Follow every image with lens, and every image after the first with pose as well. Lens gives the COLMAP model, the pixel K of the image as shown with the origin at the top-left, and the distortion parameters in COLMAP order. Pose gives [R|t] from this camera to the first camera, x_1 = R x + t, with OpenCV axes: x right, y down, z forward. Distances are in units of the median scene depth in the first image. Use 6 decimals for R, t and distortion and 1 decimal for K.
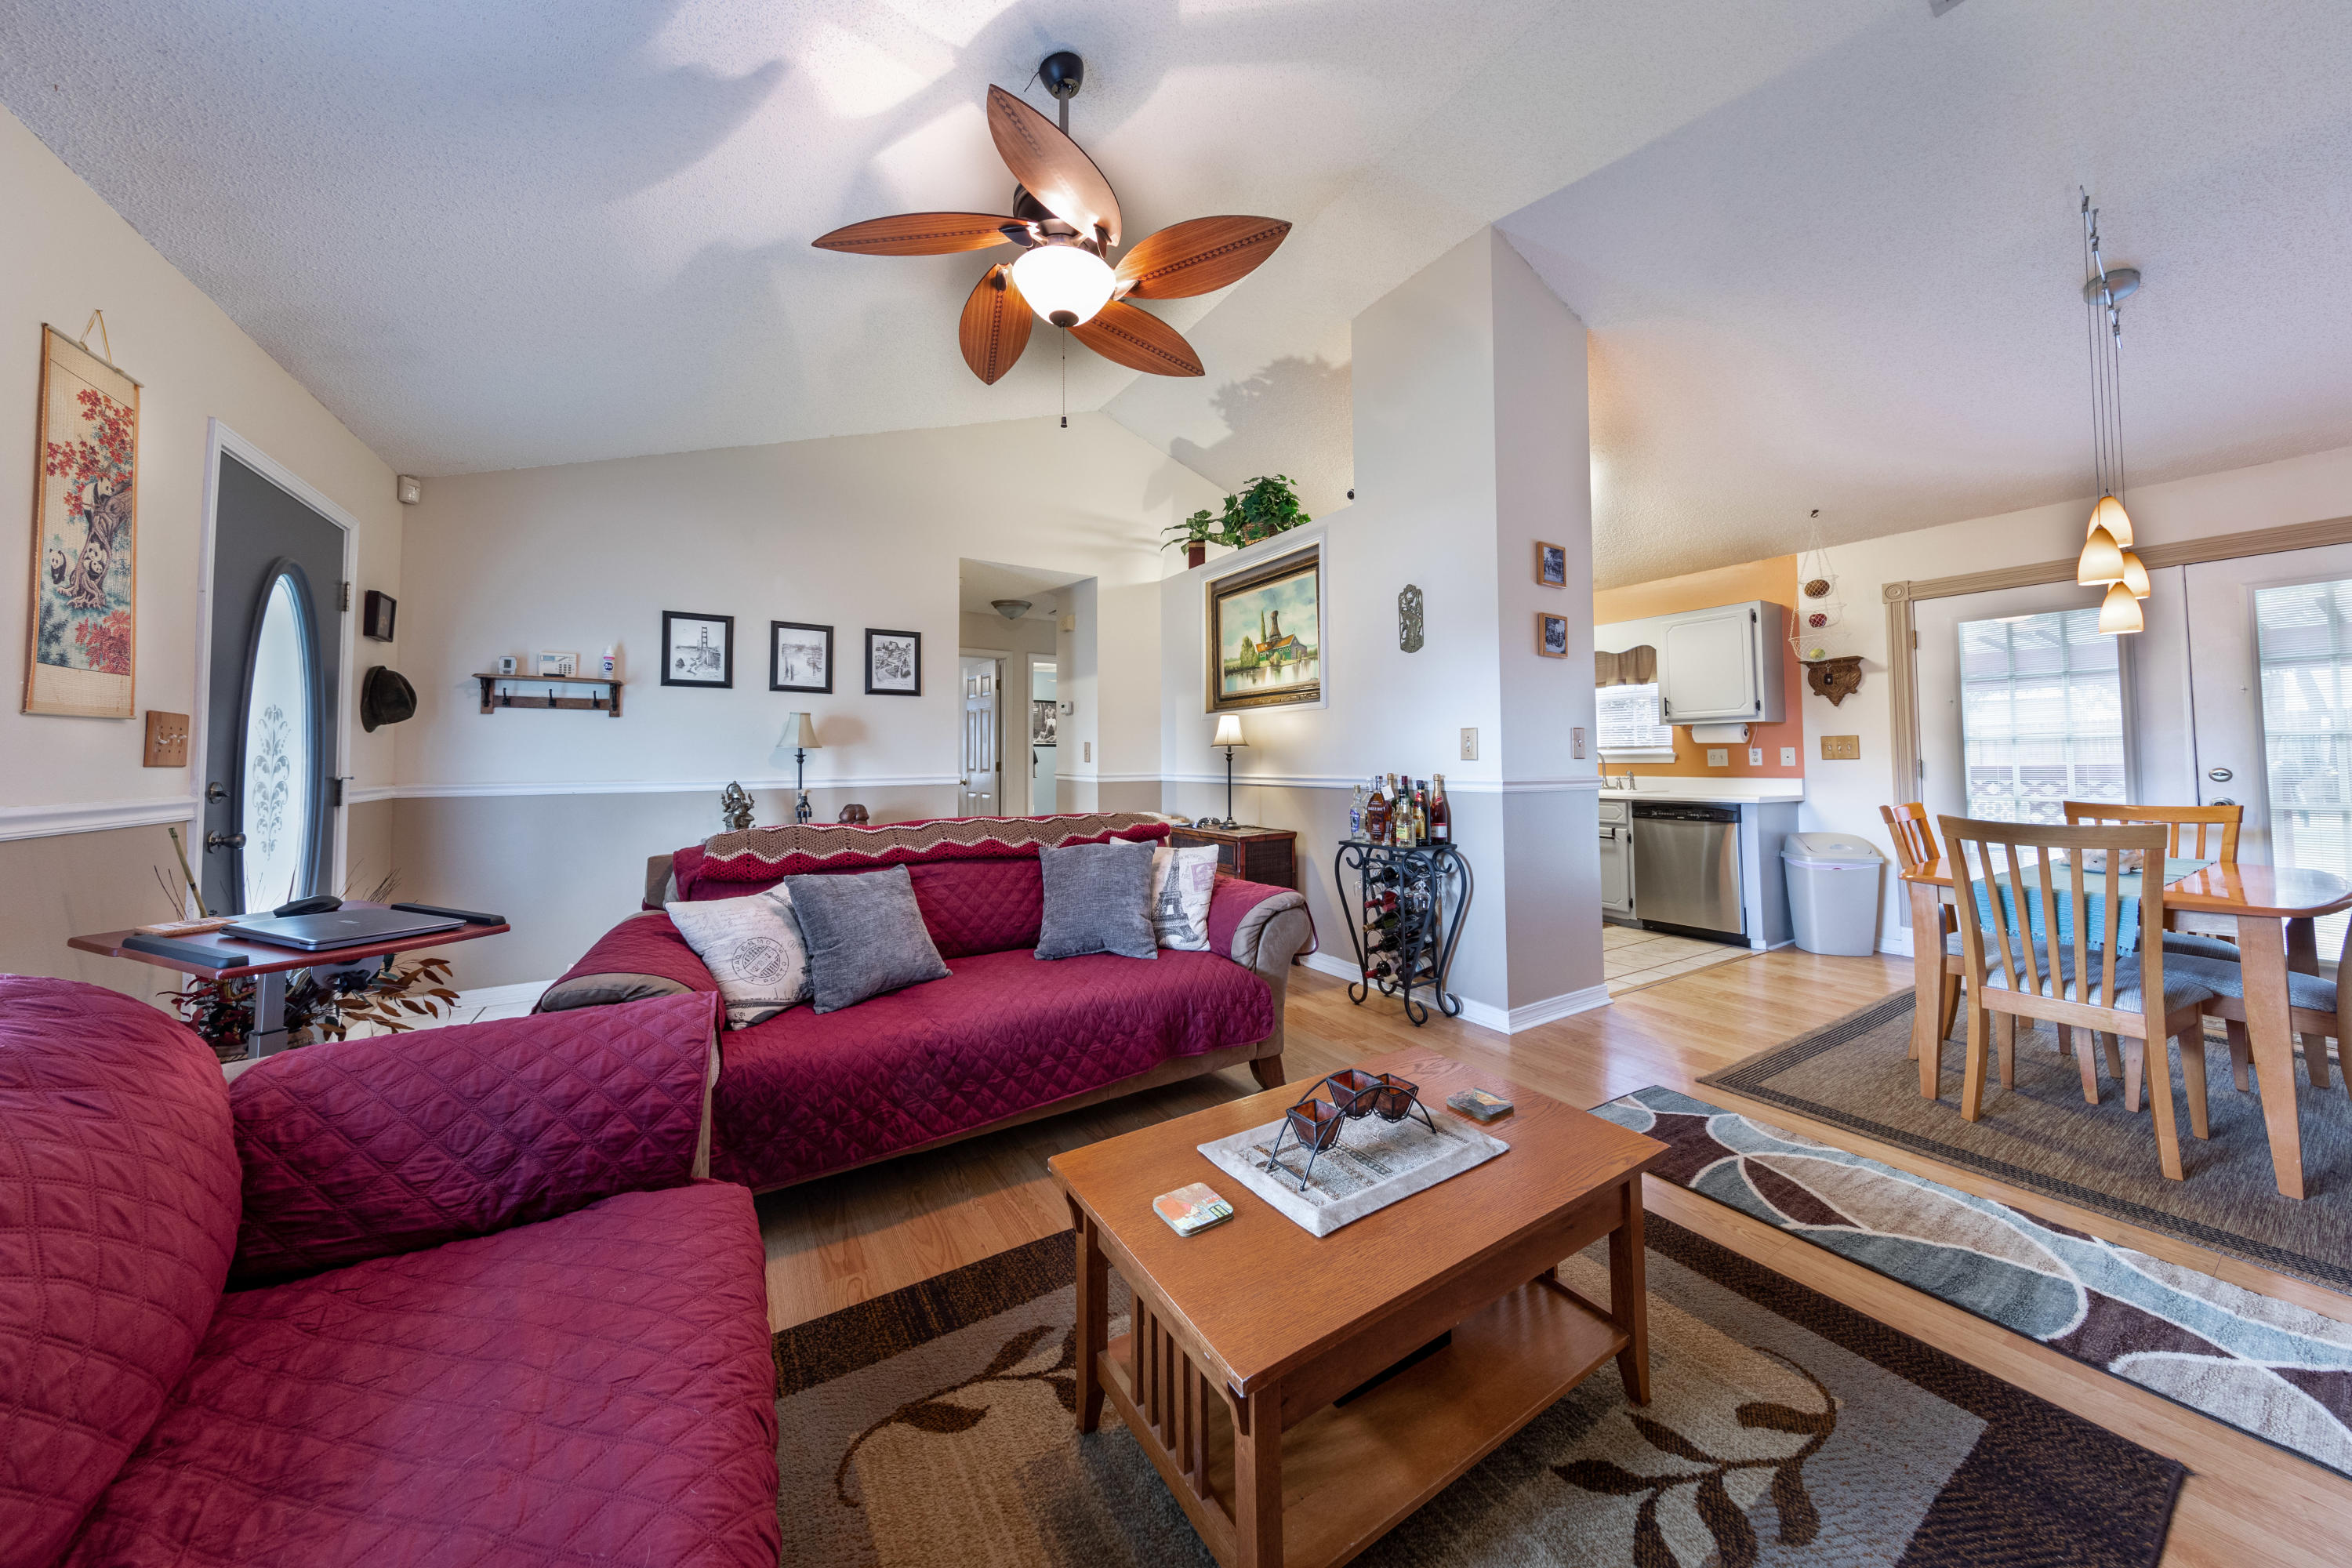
lens RADIAL K [[763.4, 0, 1168.3], [0, 763.4, 738.8], [0, 0, 1]] dist [0.005780, -0.000733]
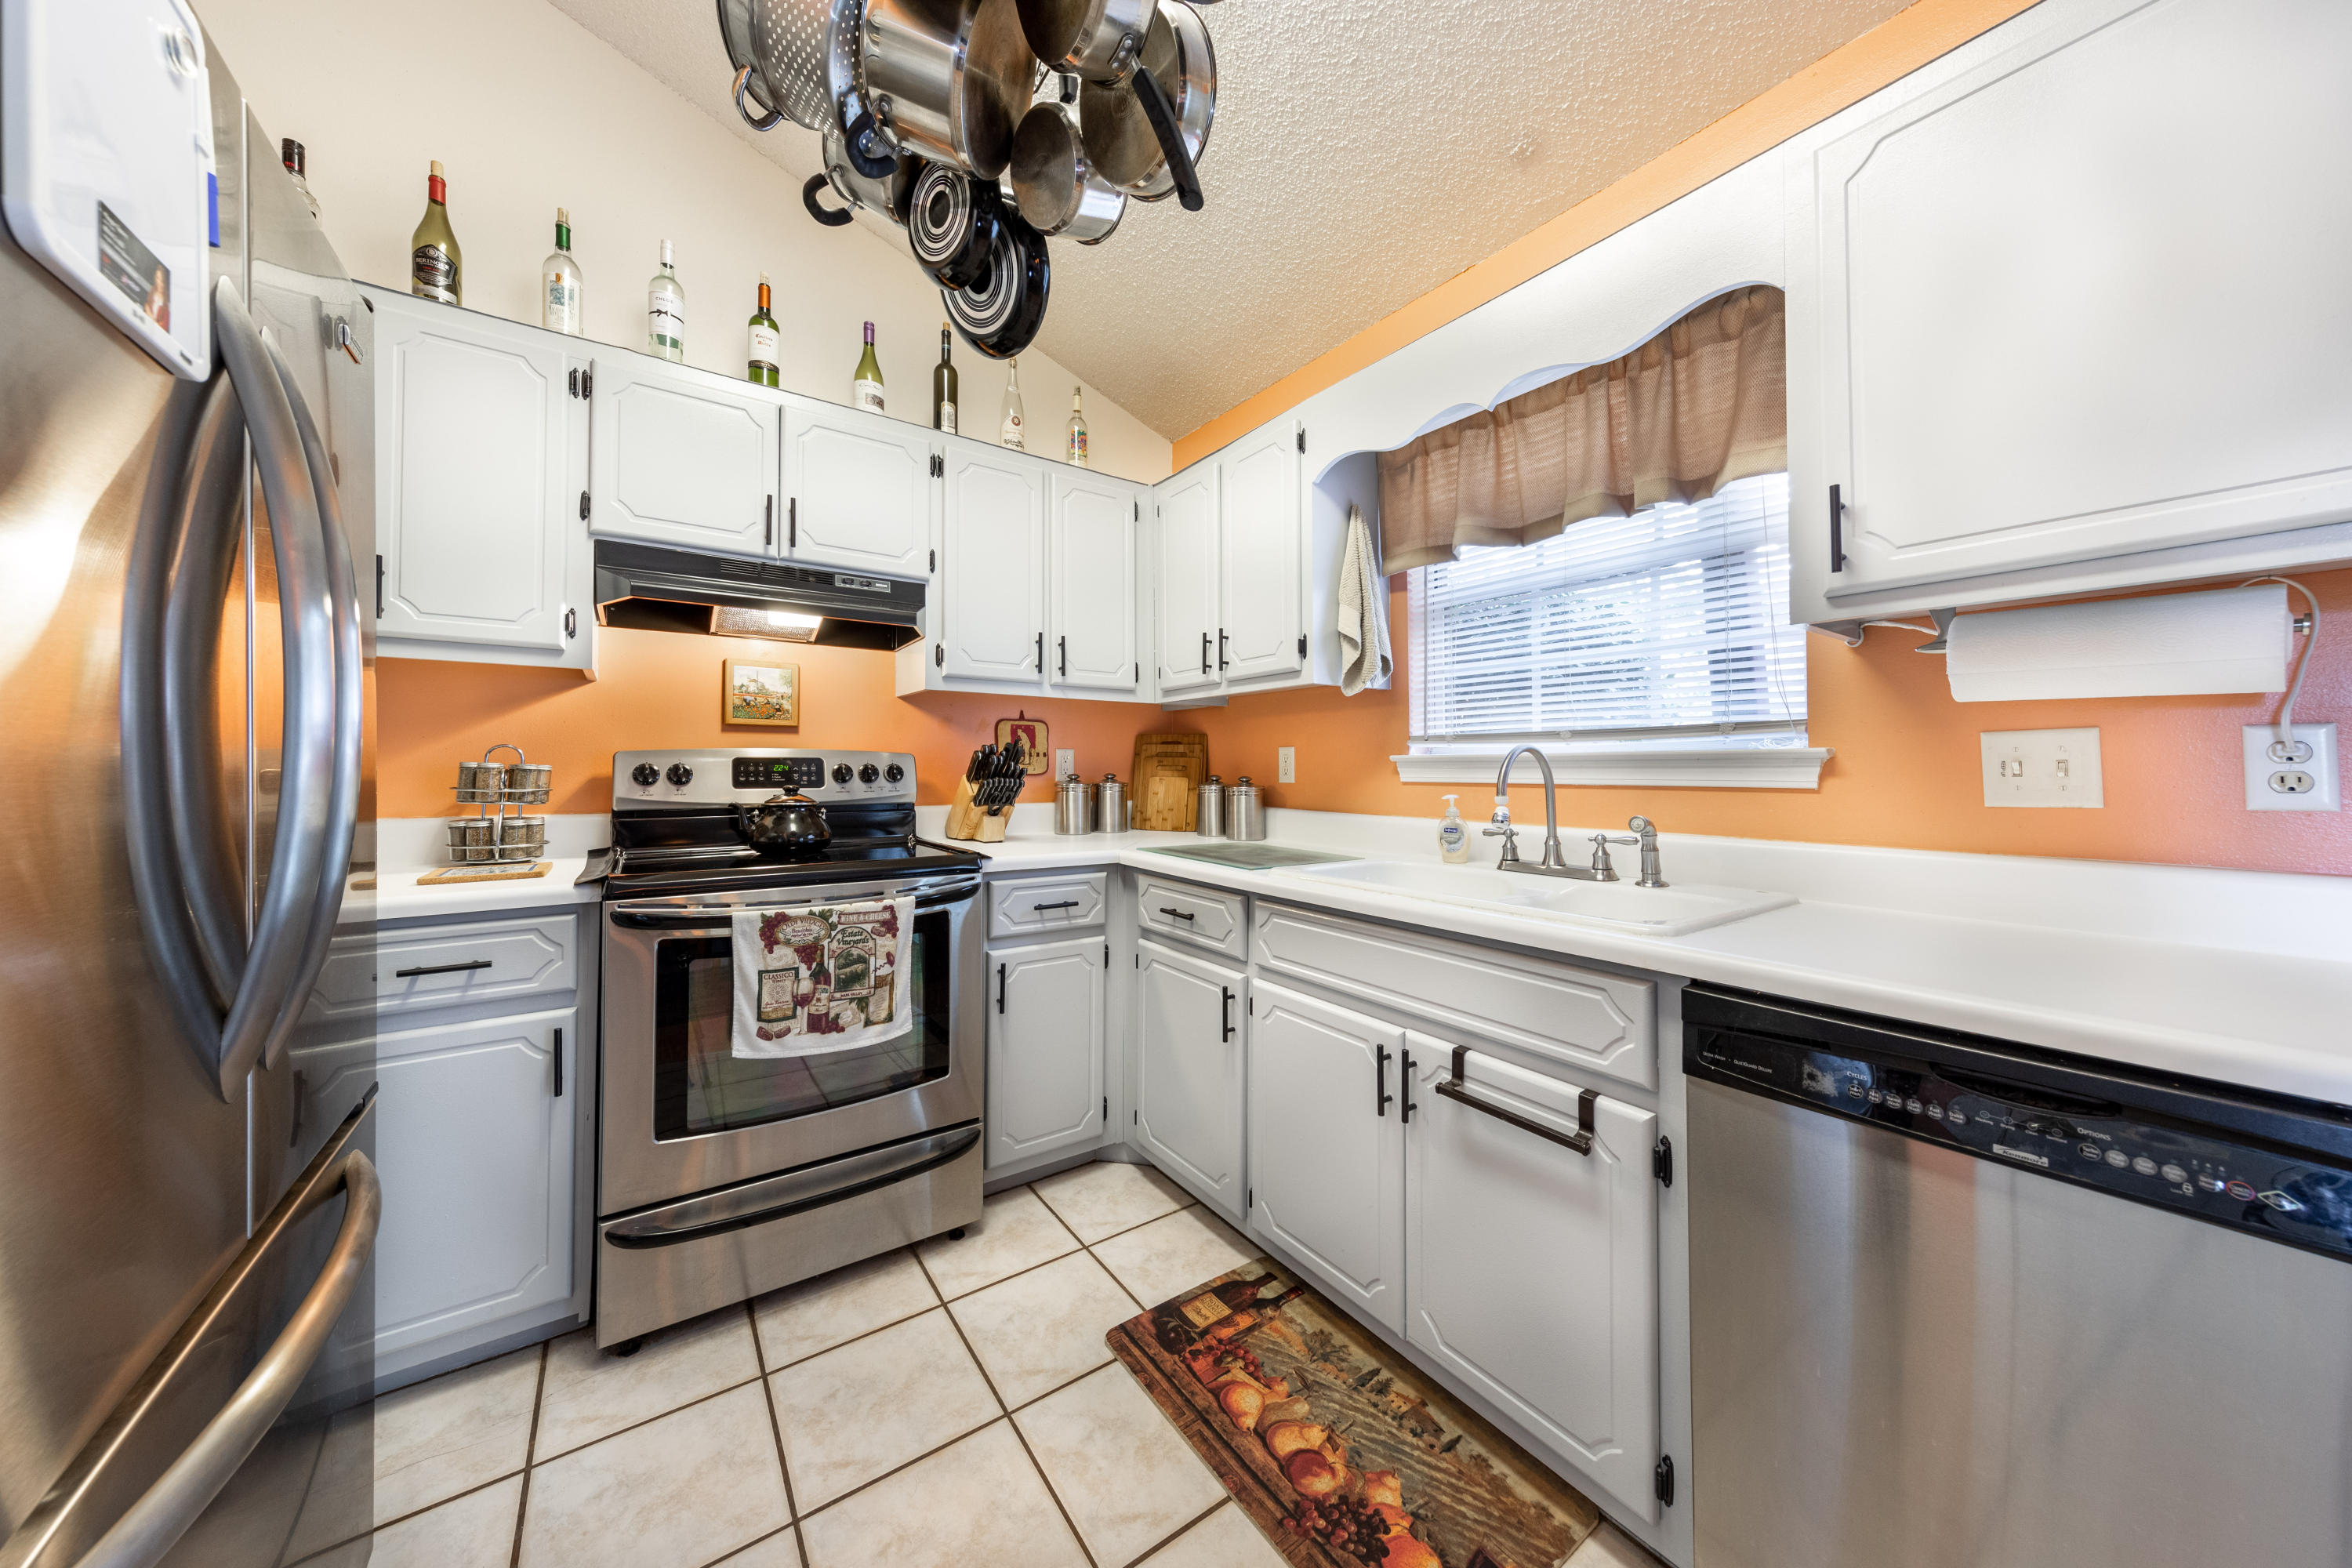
lens RADIAL K [[763.4, 0, 1176.9], [0, 763.4, 763.3], [0, 0, 1]] dist [0.005780, -0.000733]
pose [[0.998302, 0.003366, 0.058150, 0.515005], [-0.004984, 0.999604, 0.027711, 0.020190], [-0.058033, -0.027954, 0.997923, 0.900434]]
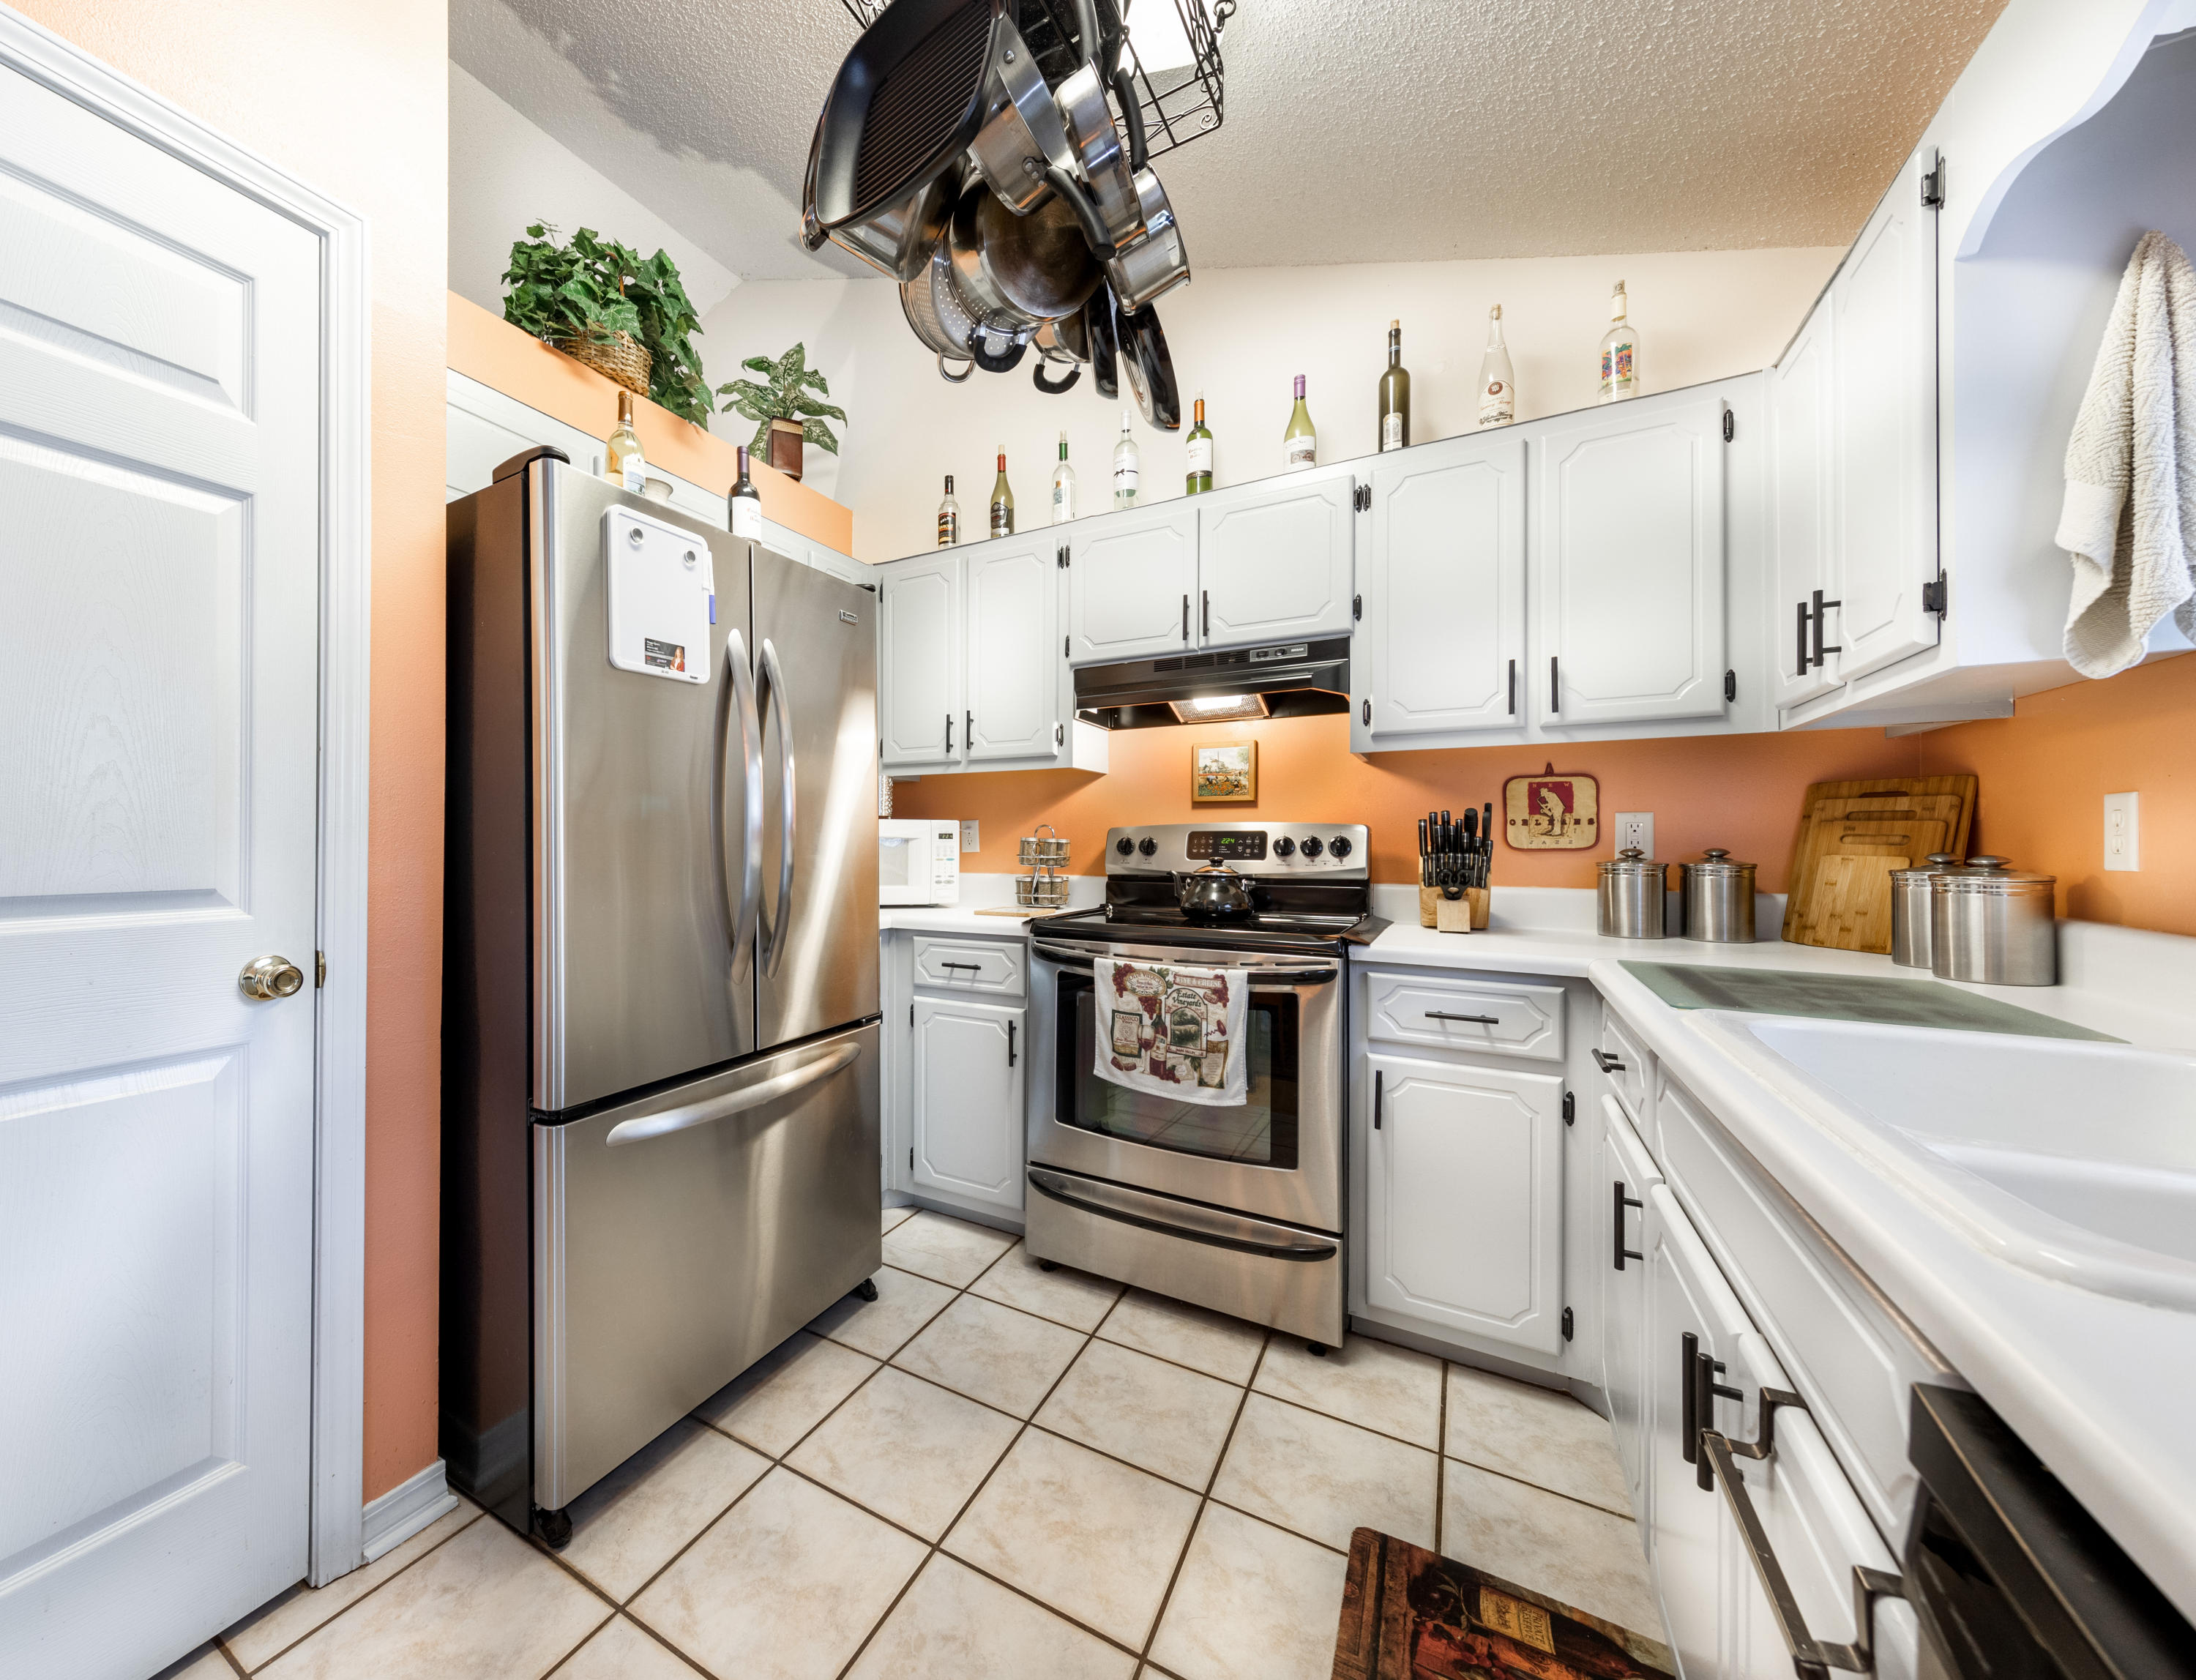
lens RADIAL K [[873.8, 0, 976.2], [0, 873.8, 849.1], [0, 0, 1]] dist [0.003019, -0.000725]
pose [[0.441761, 0.008466, -0.897093, 0.732958], [0.029956, 0.999259, 0.024182, 0.023653], [0.896632, -0.037556, 0.441180, 0.979532]]
